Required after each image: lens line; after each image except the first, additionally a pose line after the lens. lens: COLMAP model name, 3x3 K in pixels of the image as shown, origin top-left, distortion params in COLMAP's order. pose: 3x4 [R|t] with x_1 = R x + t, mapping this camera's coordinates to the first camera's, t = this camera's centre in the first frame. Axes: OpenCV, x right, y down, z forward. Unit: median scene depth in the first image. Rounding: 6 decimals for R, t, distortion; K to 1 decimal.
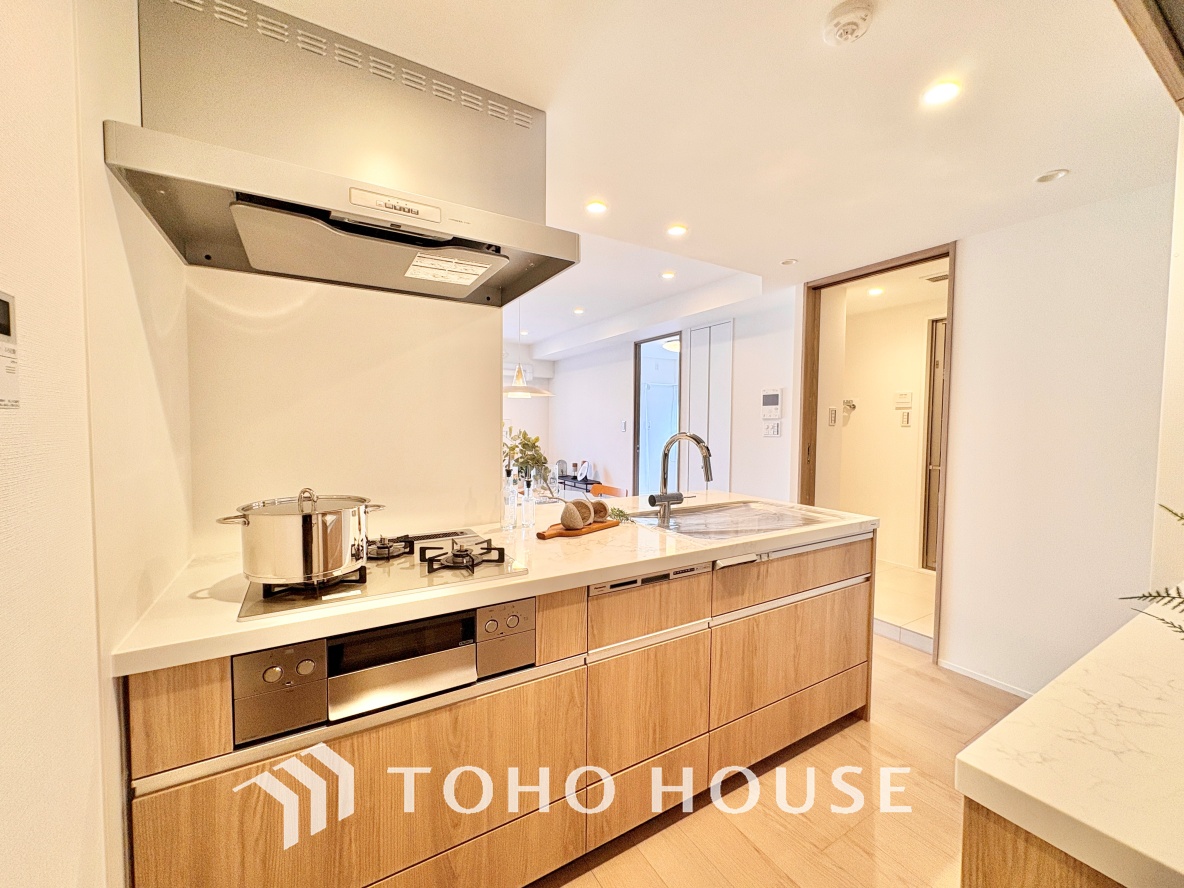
lens RADIAL K [[471.5, 0, 592.0], [0, 471.5, 444.0], [0, 0, 1]] dist [-0.001774, -0.000405]
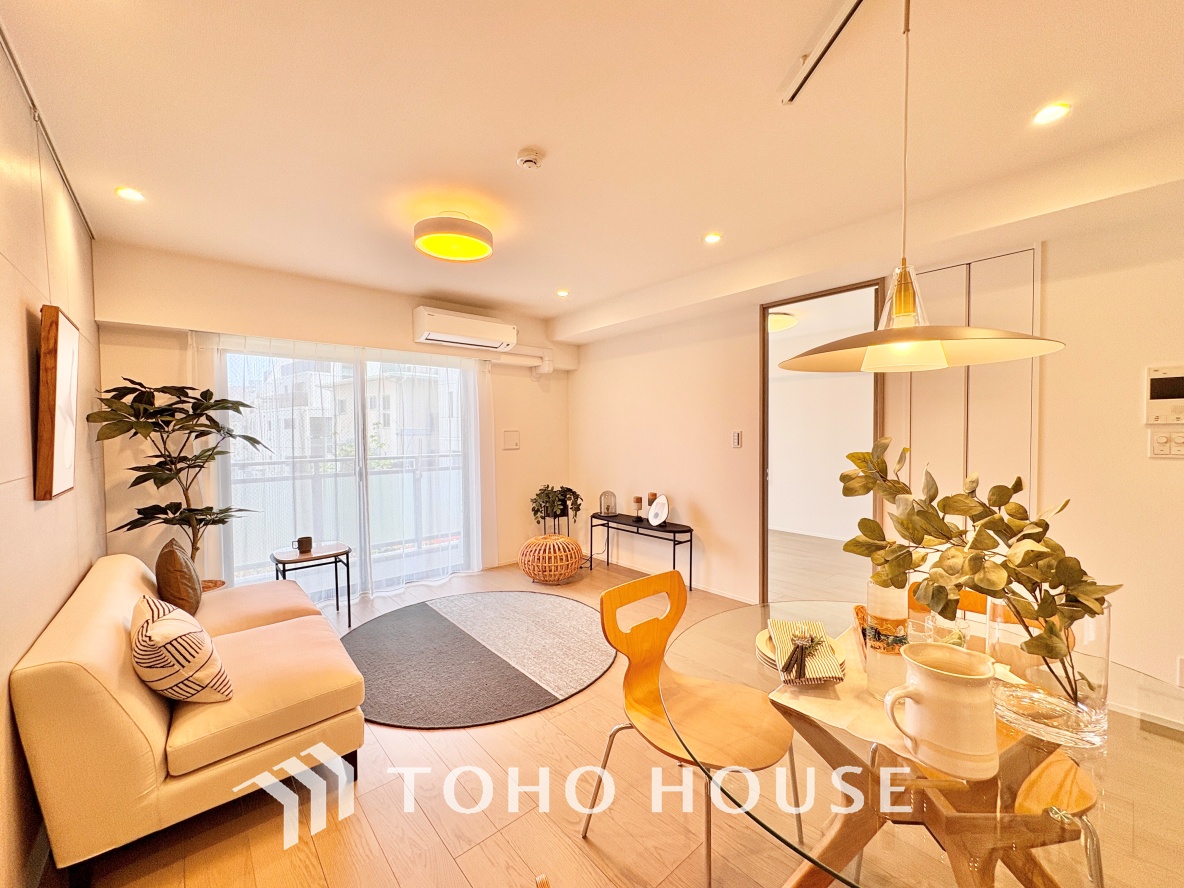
lens RADIAL K [[471.5, 0, 592.0], [0, 471.5, 444.0], [0, 0, 1]] dist [-0.001774, -0.000405]
pose [[0.983634, -0.010799, 0.179856, -0.229436], [0.015119, 0.999629, -0.022664, -0.019352], [-0.179545, 0.025013, 0.983432, 0.403420]]
